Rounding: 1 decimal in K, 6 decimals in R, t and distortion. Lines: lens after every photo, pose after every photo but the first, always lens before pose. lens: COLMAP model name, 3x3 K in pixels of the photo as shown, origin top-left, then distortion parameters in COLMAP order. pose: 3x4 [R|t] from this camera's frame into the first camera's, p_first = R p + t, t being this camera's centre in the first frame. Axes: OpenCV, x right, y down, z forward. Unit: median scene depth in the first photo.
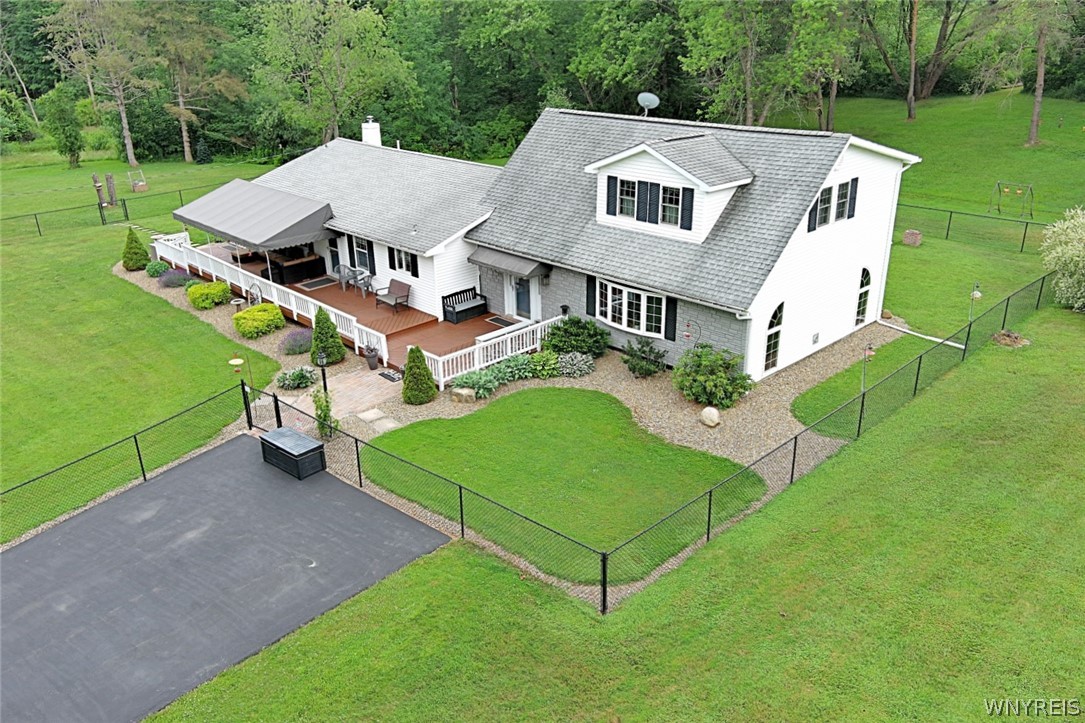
lens RADIAL K [[832.7, 0, 542.5], [0, 832.7, 361.5], [0, 0, 1]] dist [0.034866, -0.001717]
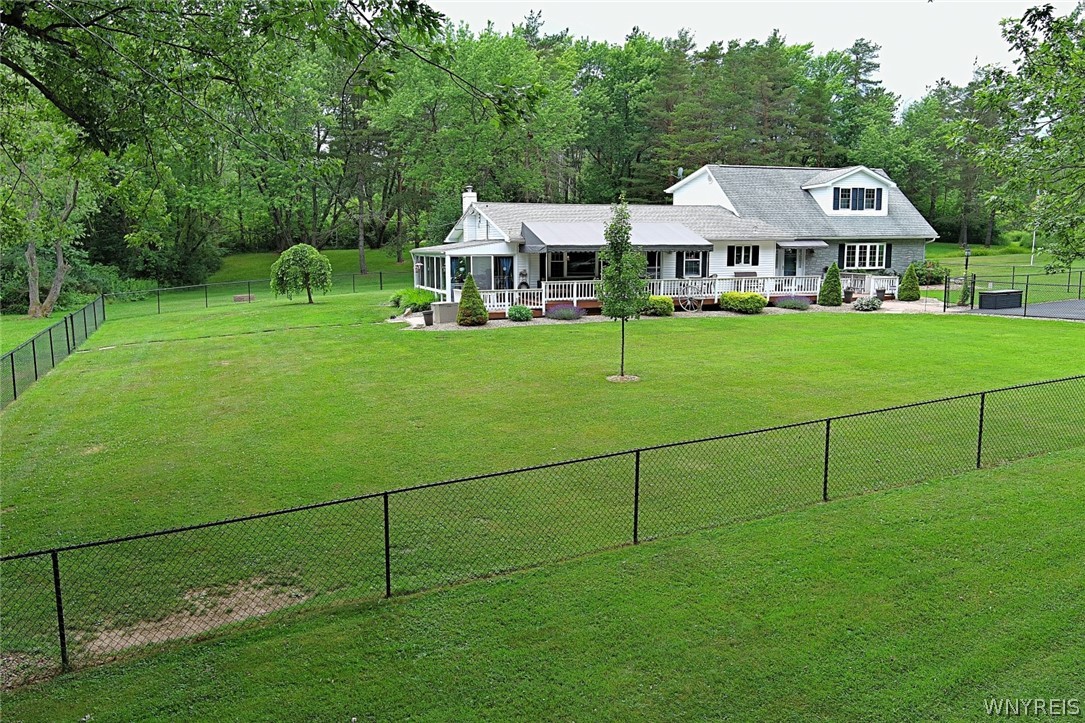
lens RADIAL K [[849.8, 0, 542.5], [0, 849.8, 361.5], [0, 0, 1]] dist [0.027147, -0.010700]
pose [[0.400072, -0.115088, 0.909229, -1.852196], [0.353956, 0.934512, -0.037456, -0.030715], [-0.845374, 0.336812, 0.414609, 0.904123]]
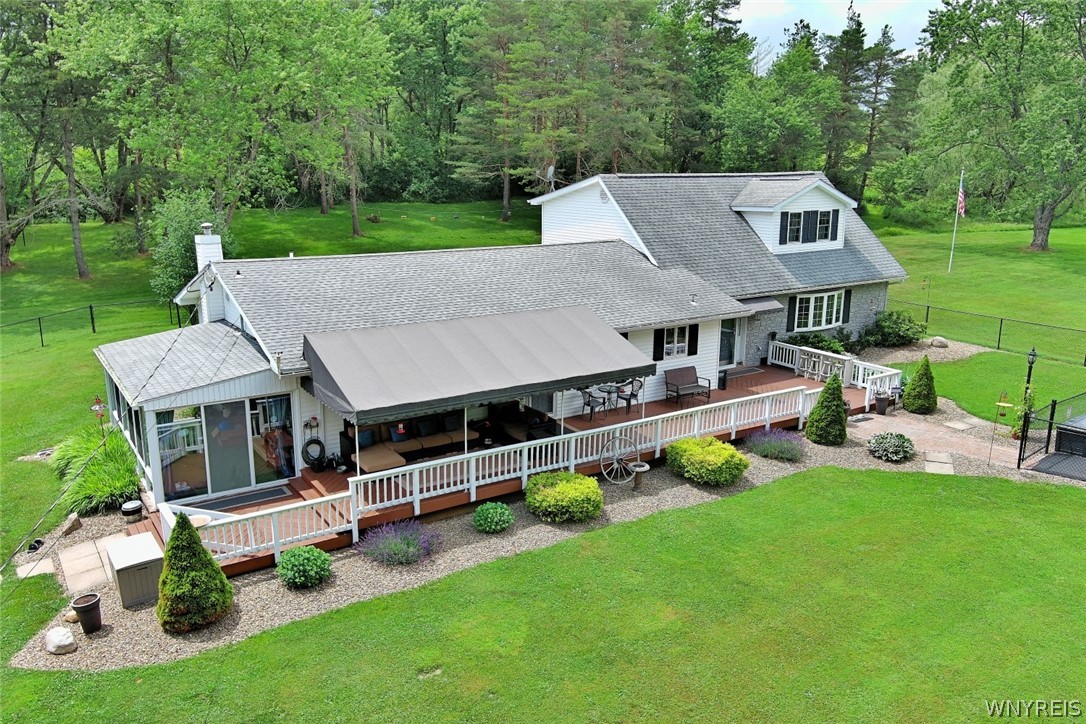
lens RADIAL K [[850.6, 0, 543.0], [0, 850.6, 362.0], [0, 0, 1]] dist [0.027147, -0.010700]
pose [[0.185337, -0.213734, 0.959150, -1.207461], [0.372903, 0.918349, 0.132586, -0.316879], [-0.909172, 0.333097, 0.249906, 1.084282]]
